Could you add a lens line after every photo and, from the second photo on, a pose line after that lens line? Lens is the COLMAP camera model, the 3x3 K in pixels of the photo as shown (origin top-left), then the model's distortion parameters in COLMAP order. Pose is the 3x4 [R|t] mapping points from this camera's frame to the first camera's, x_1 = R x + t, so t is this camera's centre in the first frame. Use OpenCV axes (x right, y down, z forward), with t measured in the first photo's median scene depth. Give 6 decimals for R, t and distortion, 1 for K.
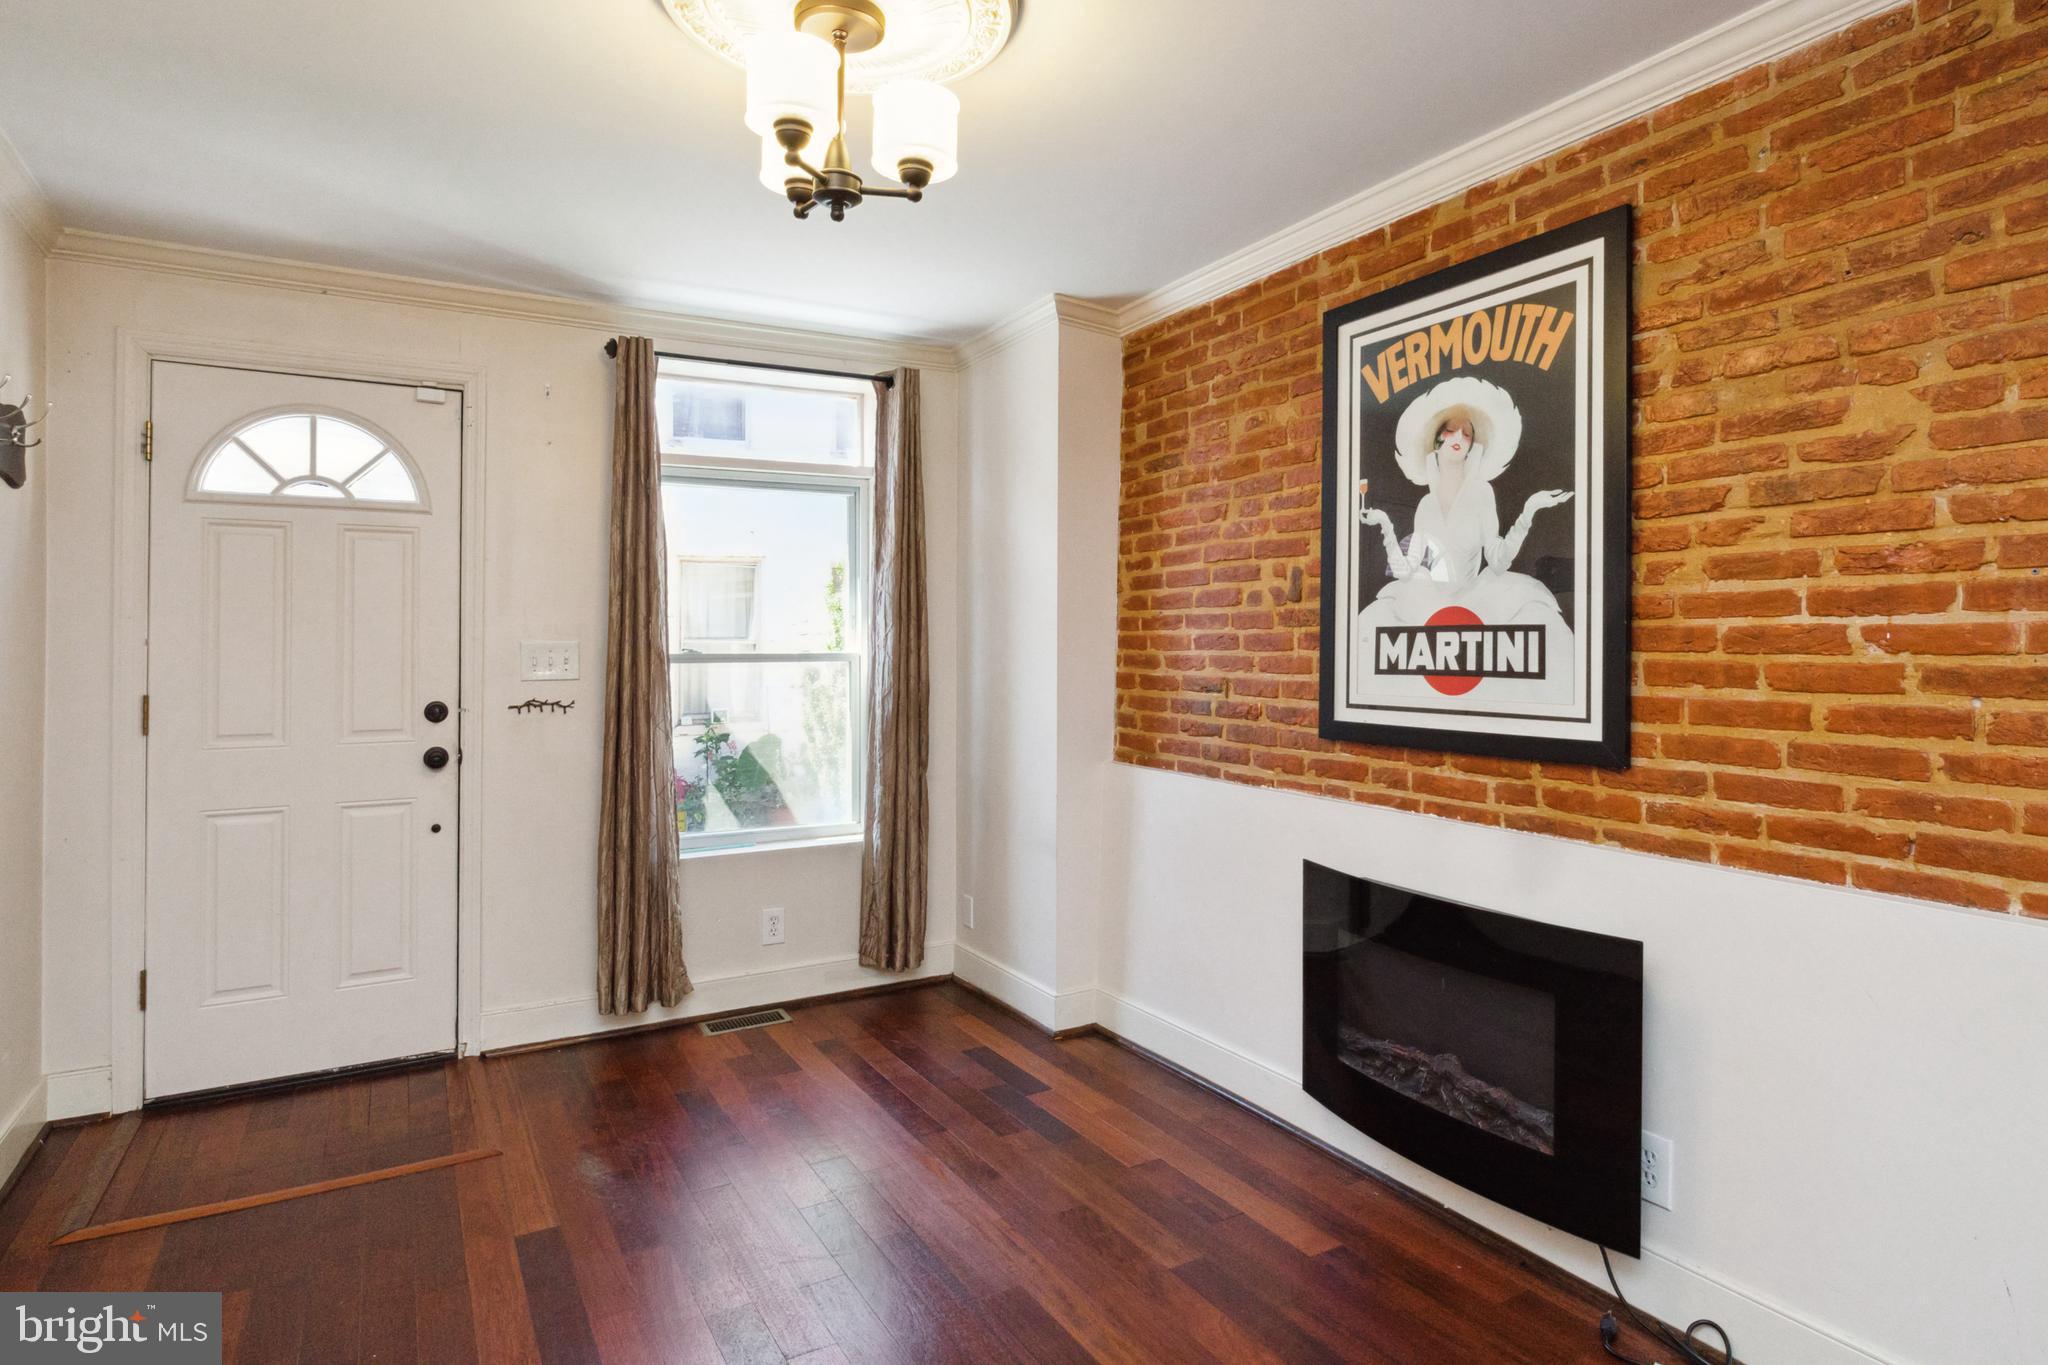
lens RADIAL K [[1096.5, 0, 1021.9], [0, 1096.5, 643.5], [0, 0, 1]] dist [-0.007178, 0.000233]
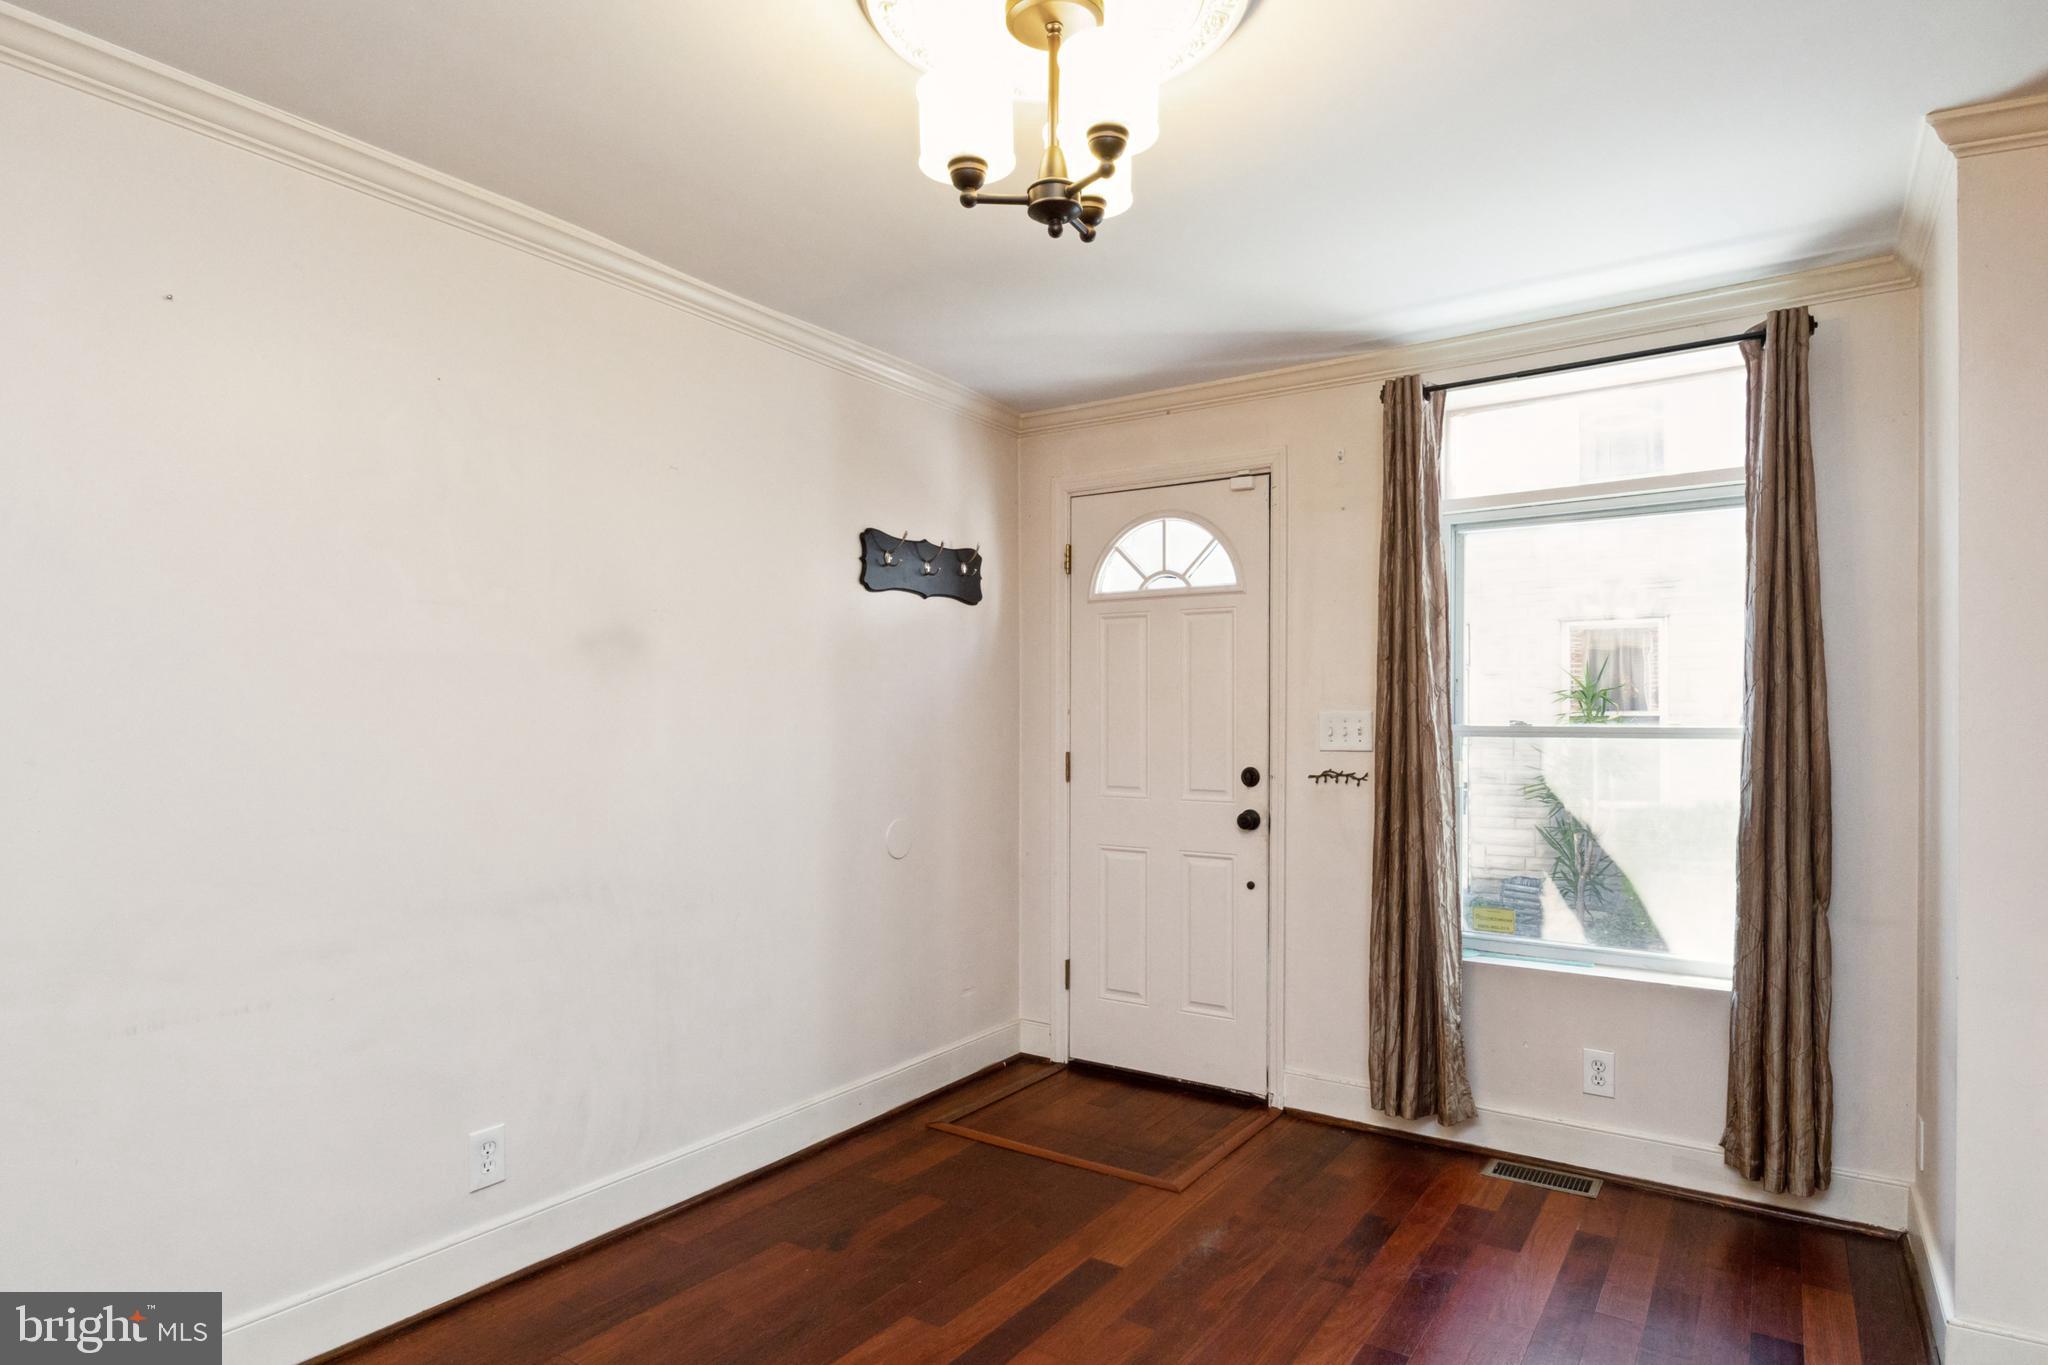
lens RADIAL K [[1133.0, 0, 1025.9], [0, 1133.0, 718.4], [0, 0, 1]] dist [-0.002718, 0.000285]
pose [[0.447657, 0.006383, -0.894182, 0.354217], [-0.002724, 0.999980, 0.005775, -0.000824], [0.894201, -0.000149, 0.447666, 0.299796]]
